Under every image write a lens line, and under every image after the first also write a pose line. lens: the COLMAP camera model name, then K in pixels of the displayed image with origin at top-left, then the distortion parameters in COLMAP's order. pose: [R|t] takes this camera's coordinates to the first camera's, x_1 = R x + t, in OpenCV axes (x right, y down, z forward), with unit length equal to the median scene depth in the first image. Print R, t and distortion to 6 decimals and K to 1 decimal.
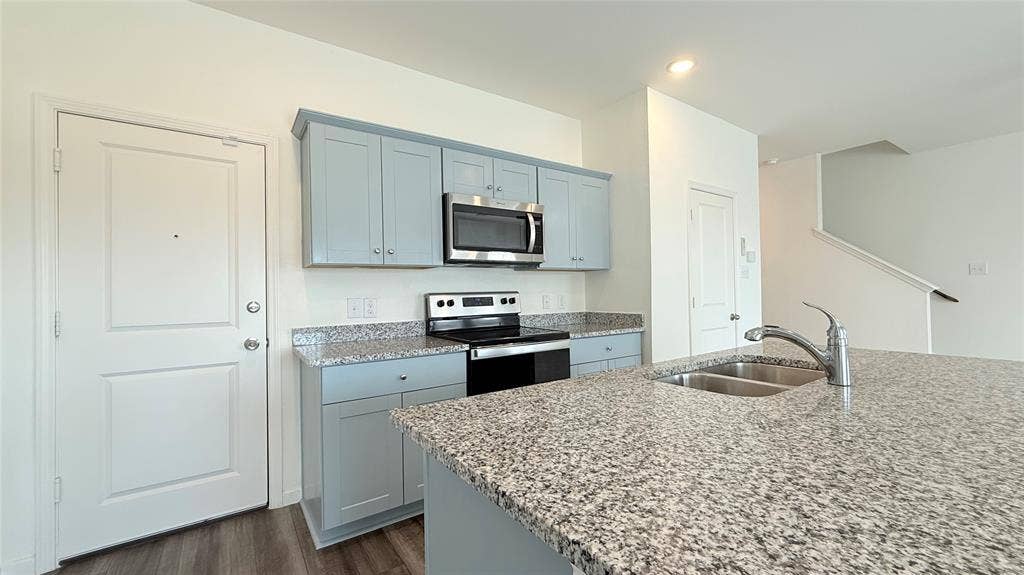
lens RADIAL K [[408.3, 0, 511.9], [0, 408.3, 287.1], [0, 0, 1]] dist [0.000435, 0.000700]
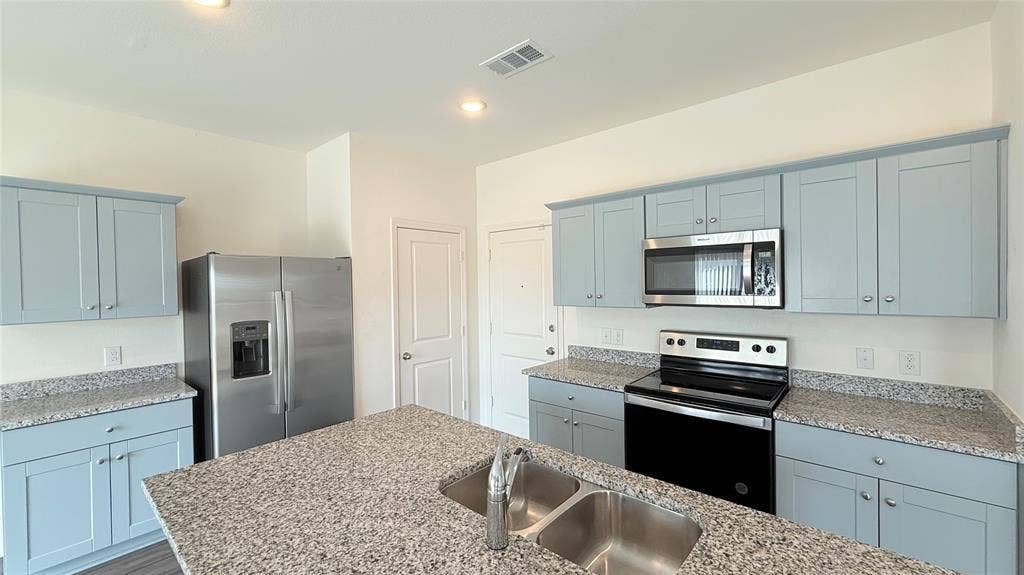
lens RADIAL K [[408.3, 0, 508.6], [0, 408.3, 285.9], [0, 0, 1]] dist [0.000435, 0.000700]
pose [[0.243272, 0.026235, -0.969603, 0.969416], [0.022703, 0.999206, 0.032732, -0.191486], [0.969692, -0.029976, 0.242484, 0.503740]]
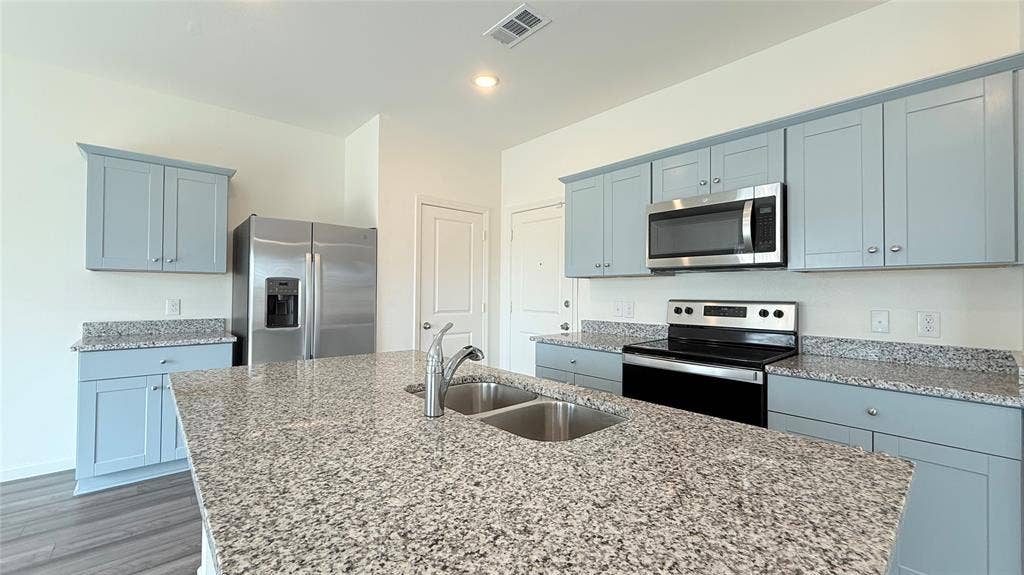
lens RADIAL K [[408.3, 0, 509.0], [0, 408.3, 286.0], [0, 0, 1]] dist [0.000435, 0.000700]
pose [[0.121928, 0.006353, -0.992519, 1.051715], [0.000286, 0.999979, 0.006436, -0.035411], [0.992539, -0.001068, 0.121923, 0.638291]]
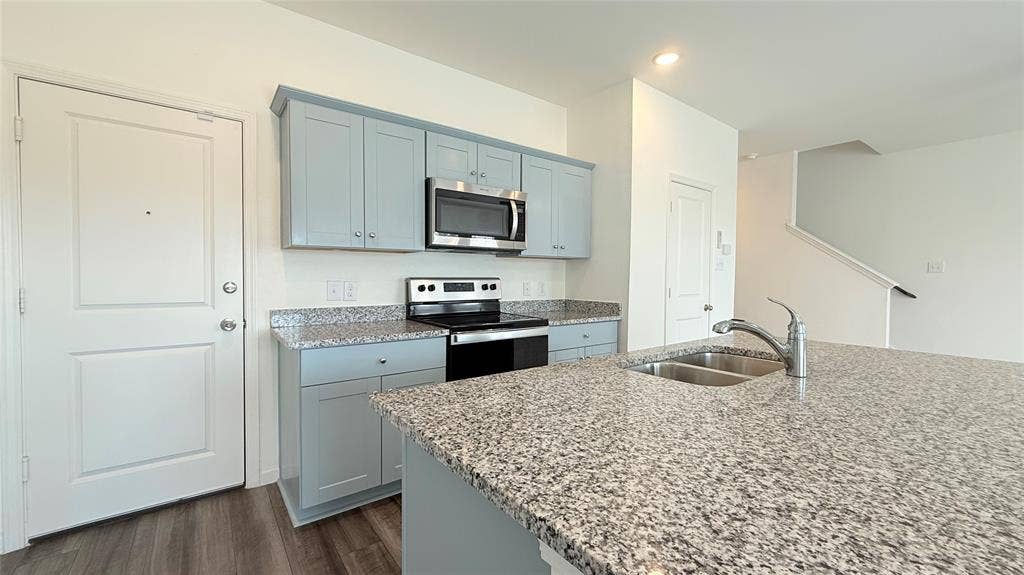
lens RADIAL K [[408.3, 0, 511.7], [0, 408.3, 287.1], [0, 0, 1]] dist [0.000435, 0.000700]
pose [[0.998686, 0.025271, 0.044573, 0.002511], [-0.026957, 0.998928, 0.037627, -0.008167], [-0.043574, -0.038780, 0.998297, -0.014950]]
